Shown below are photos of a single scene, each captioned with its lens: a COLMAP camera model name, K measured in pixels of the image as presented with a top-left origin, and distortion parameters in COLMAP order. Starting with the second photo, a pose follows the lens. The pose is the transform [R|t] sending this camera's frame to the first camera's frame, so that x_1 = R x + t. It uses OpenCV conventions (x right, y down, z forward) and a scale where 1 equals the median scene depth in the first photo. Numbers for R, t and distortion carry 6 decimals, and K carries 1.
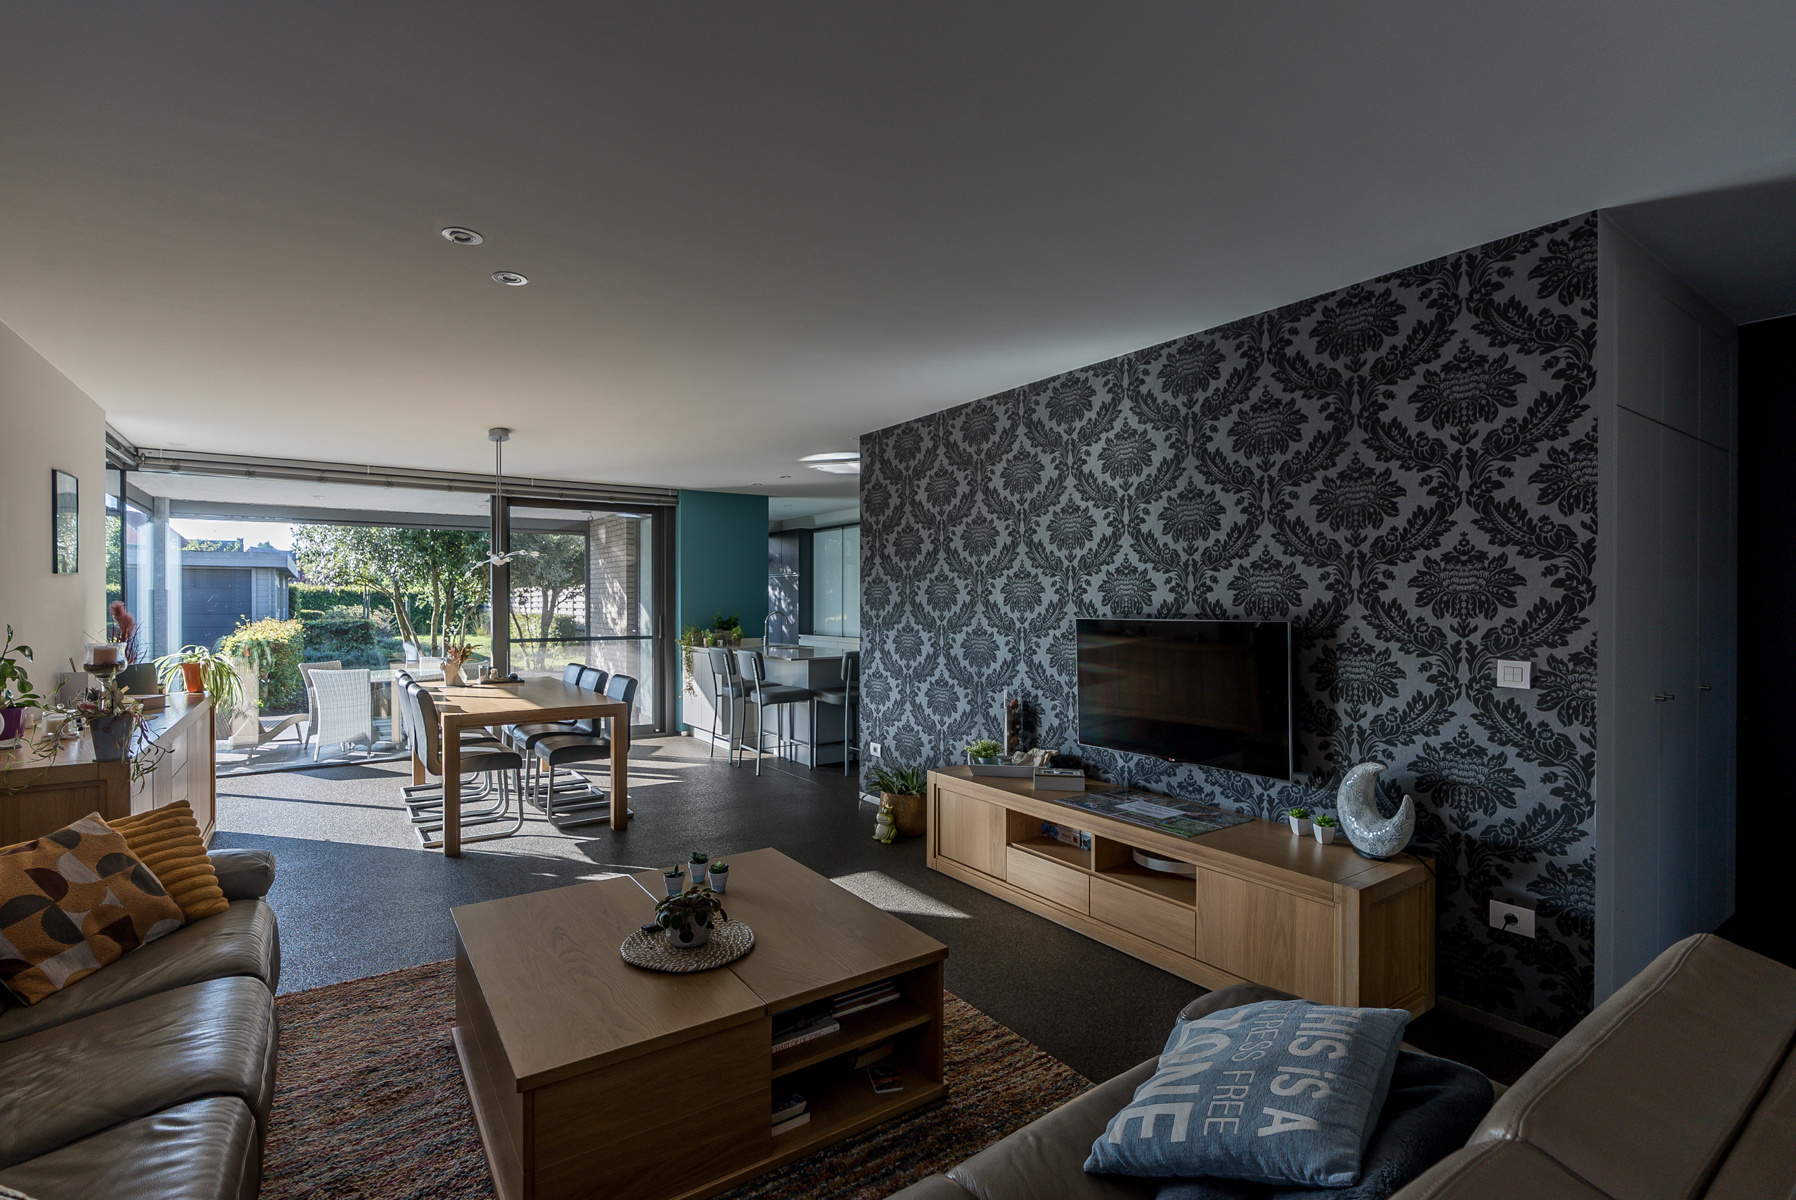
lens RADIAL K [[818.8, 0, 892.1], [0, 818.8, 600.0], [0, 0, 1]] dist [-0.001882, -0.000100]
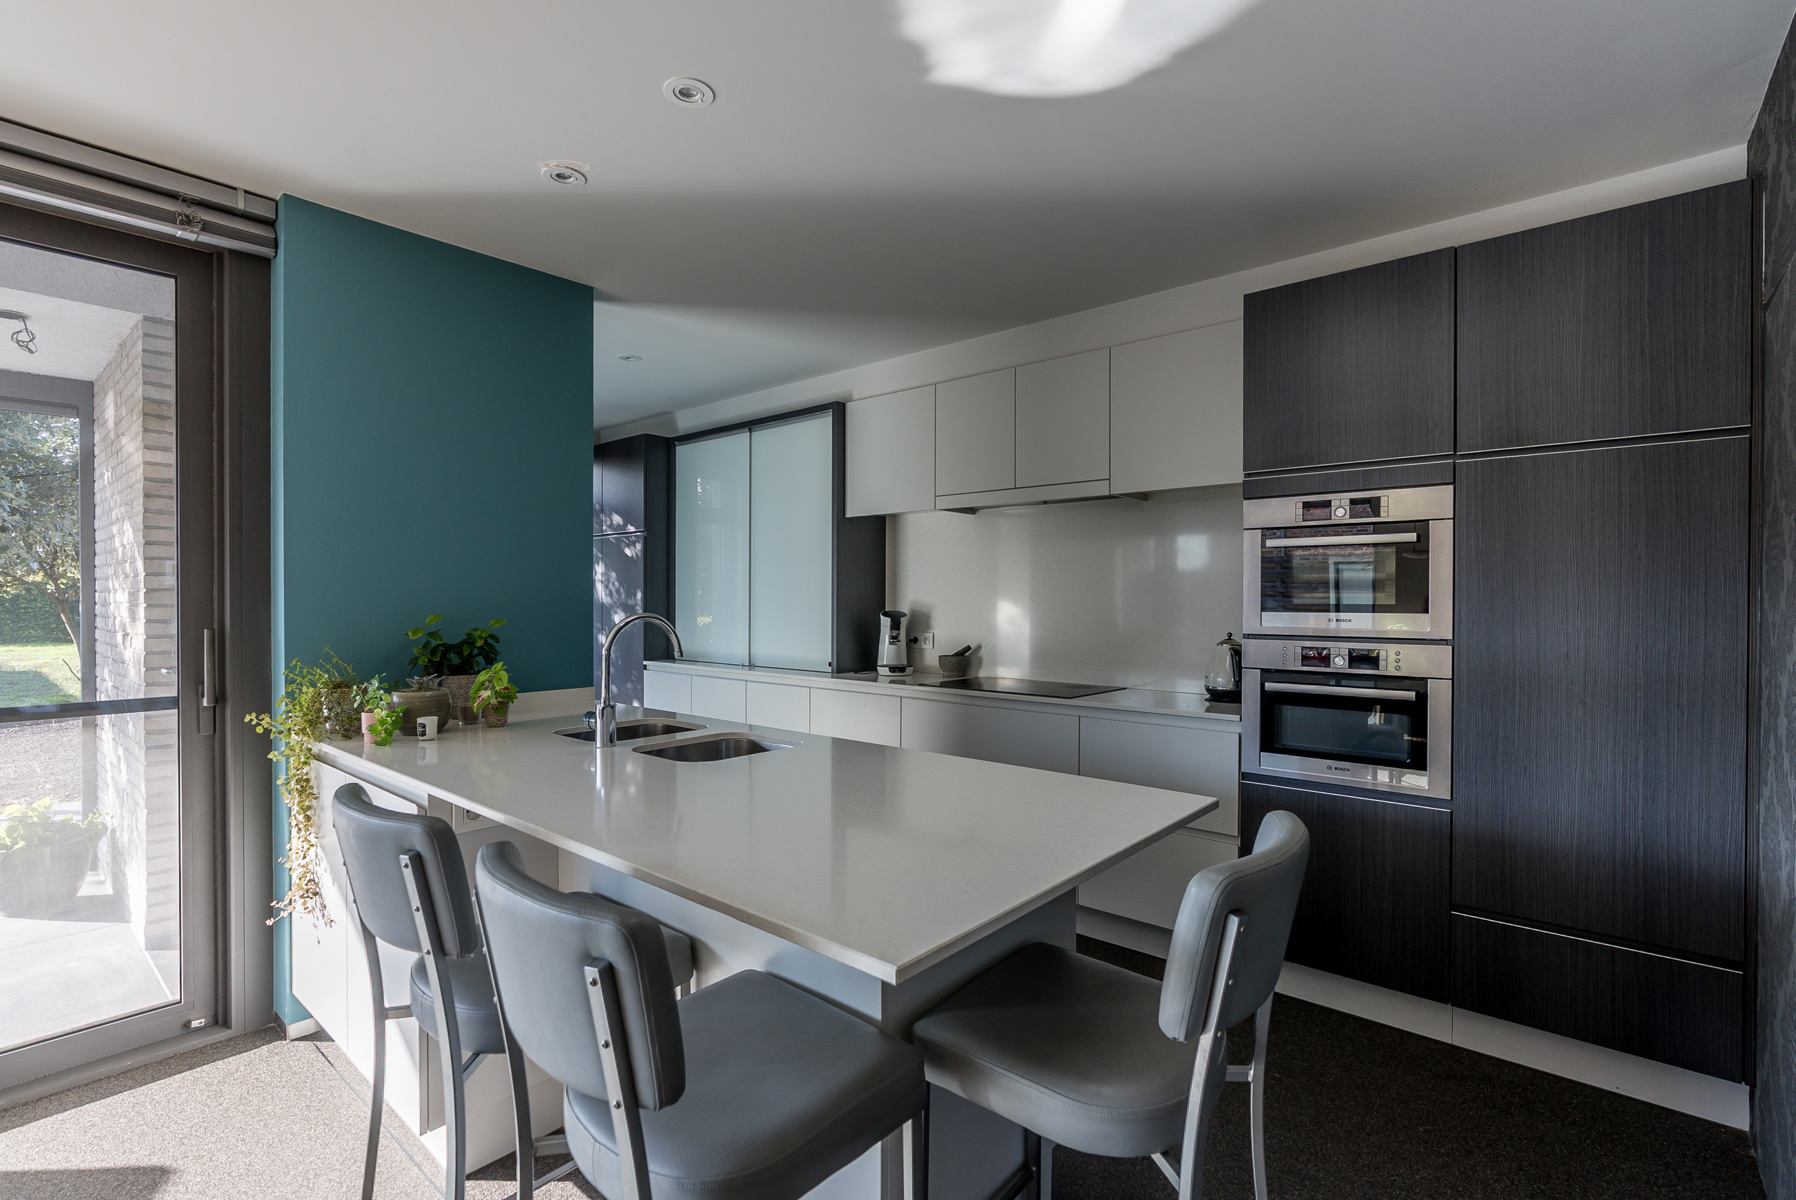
lens RADIAL K [[818.8, 0, 891.9], [0, 818.8, 603.9], [0, 0, 1]] dist [-0.001882, -0.000100]
pose [[0.969010, 0.000195, 0.247022, -0.117077], [-0.002215, 0.999966, 0.007900, 0.007424], [-0.247013, -0.008203, 0.968978, 0.644891]]
